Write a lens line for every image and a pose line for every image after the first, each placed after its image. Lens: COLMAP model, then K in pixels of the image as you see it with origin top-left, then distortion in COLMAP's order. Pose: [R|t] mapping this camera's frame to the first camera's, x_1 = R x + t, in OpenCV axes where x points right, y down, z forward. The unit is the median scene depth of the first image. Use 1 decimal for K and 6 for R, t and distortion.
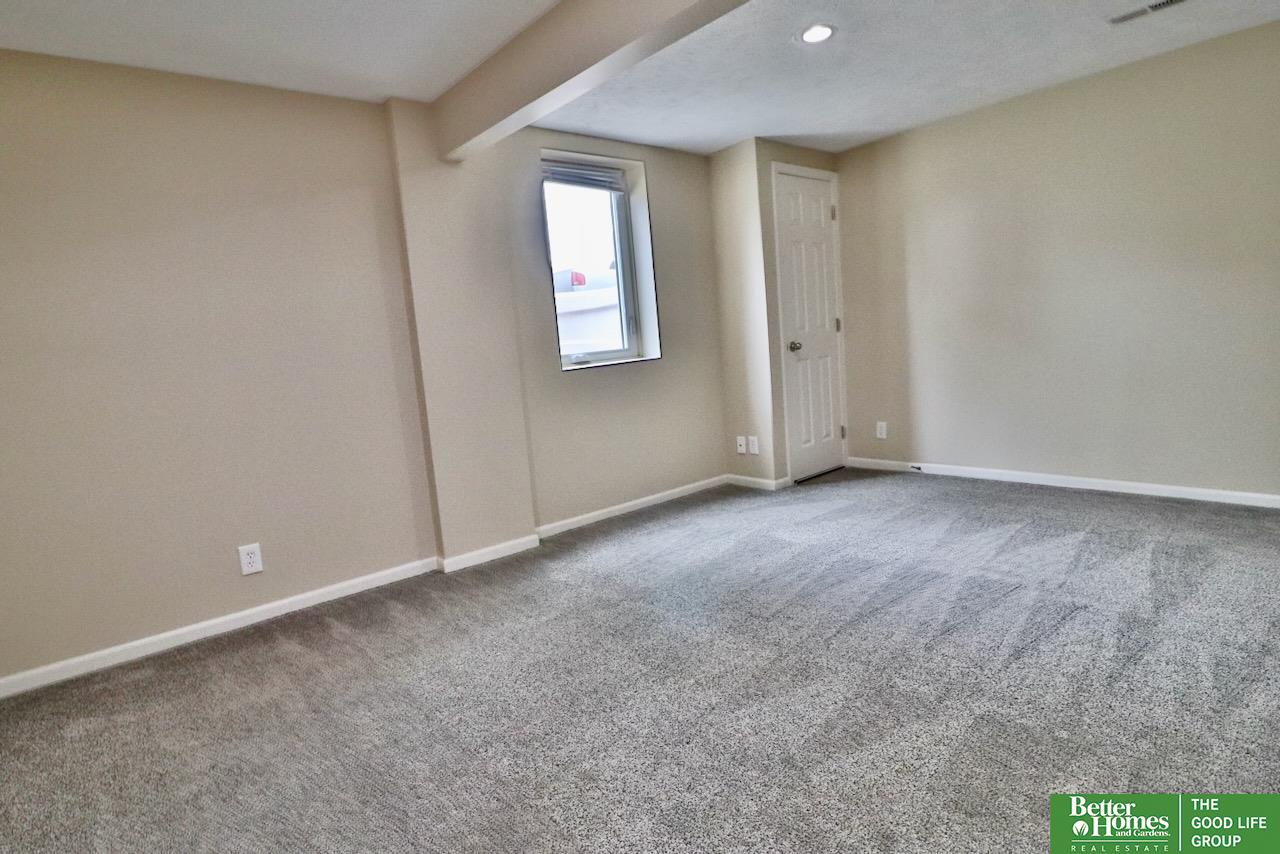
lens RADIAL K [[663.7, 0, 640.0], [0, 663.7, 427.0], [0, 0, 1]] dist [-0.005818, -0.000593]
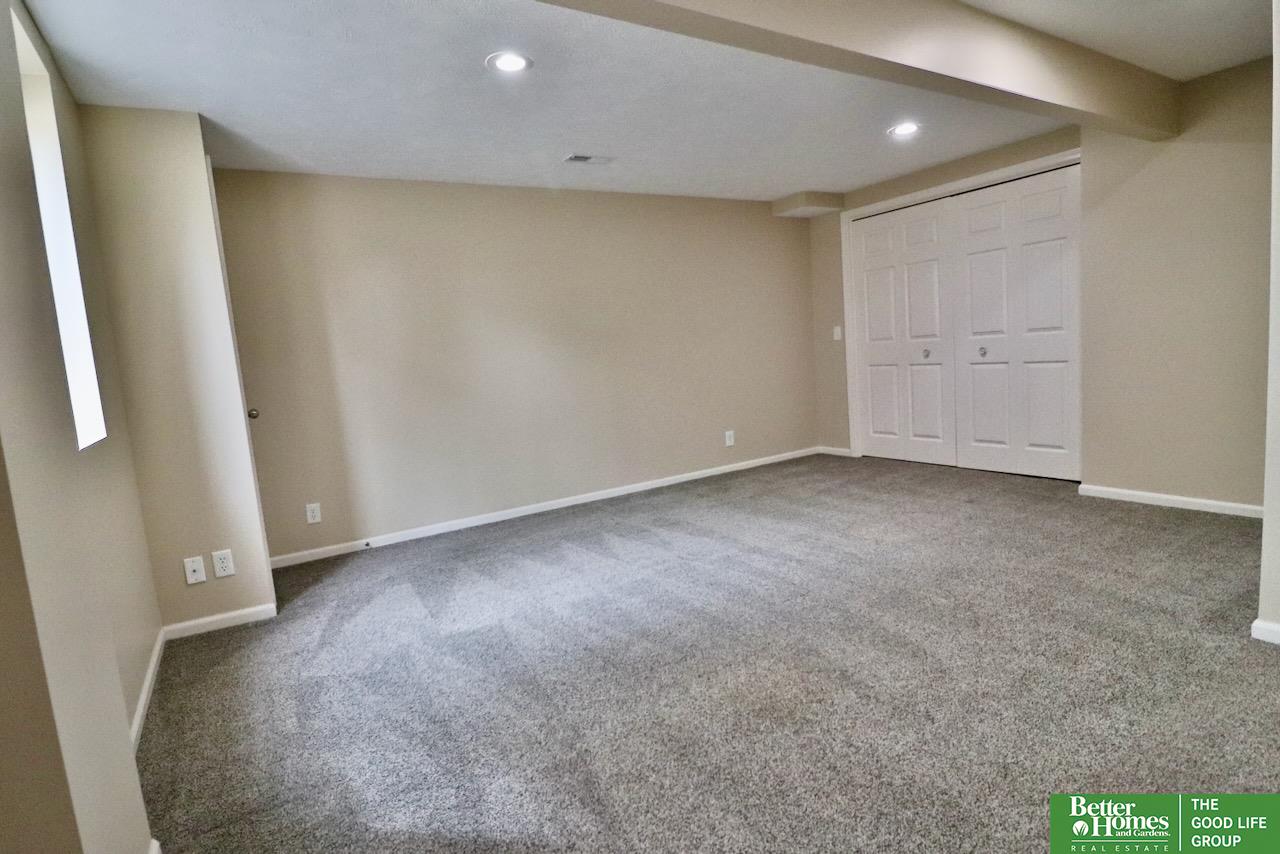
lens RADIAL K [[663.7, 0, 640.0], [0, 663.7, 427.0], [0, 0, 1]] dist [-0.005818, -0.000593]
pose [[0.154138, -0.043873, 0.987075, -0.569748], [0.194340, 0.980845, 0.013249, -0.047453], [-0.968748, 0.189786, 0.159712, 0.646947]]
